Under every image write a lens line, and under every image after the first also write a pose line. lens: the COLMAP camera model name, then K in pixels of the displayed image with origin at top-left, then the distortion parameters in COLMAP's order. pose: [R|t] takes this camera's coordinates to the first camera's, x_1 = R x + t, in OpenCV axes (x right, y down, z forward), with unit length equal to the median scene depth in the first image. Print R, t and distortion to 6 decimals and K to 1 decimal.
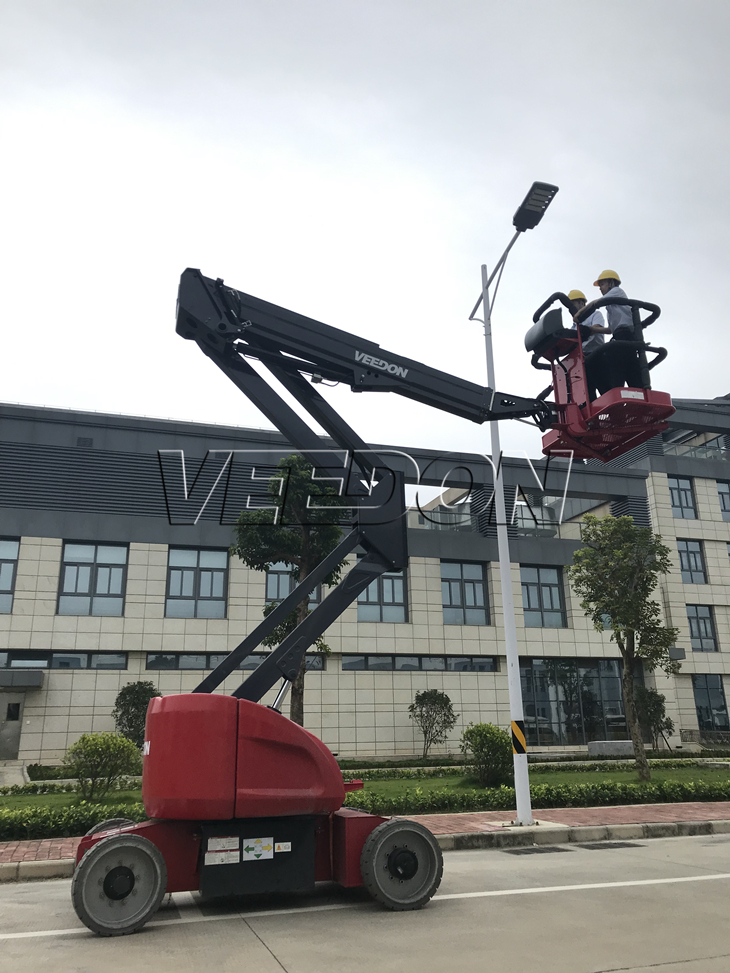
lens RADIAL K [[784.8, 0, 359.8], [0, 784.8, 484.6], [0, 0, 1]] dist [0.004255, 0.023041]
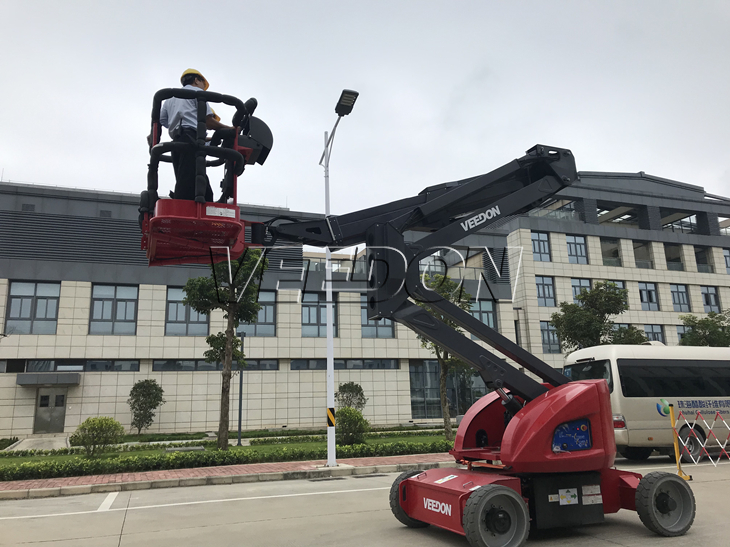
lens RADIAL K [[595.1, 0, 368.2], [0, 595.1, 270.4], [0, 0, 1]] dist [0.010055, 0.009442]
pose [[0.999139, -0.001457, 0.041474, 0.081618], [-0.001817, 0.996891, 0.078775, -0.038741], [-0.041460, -0.078782, 0.996029, -0.104384]]
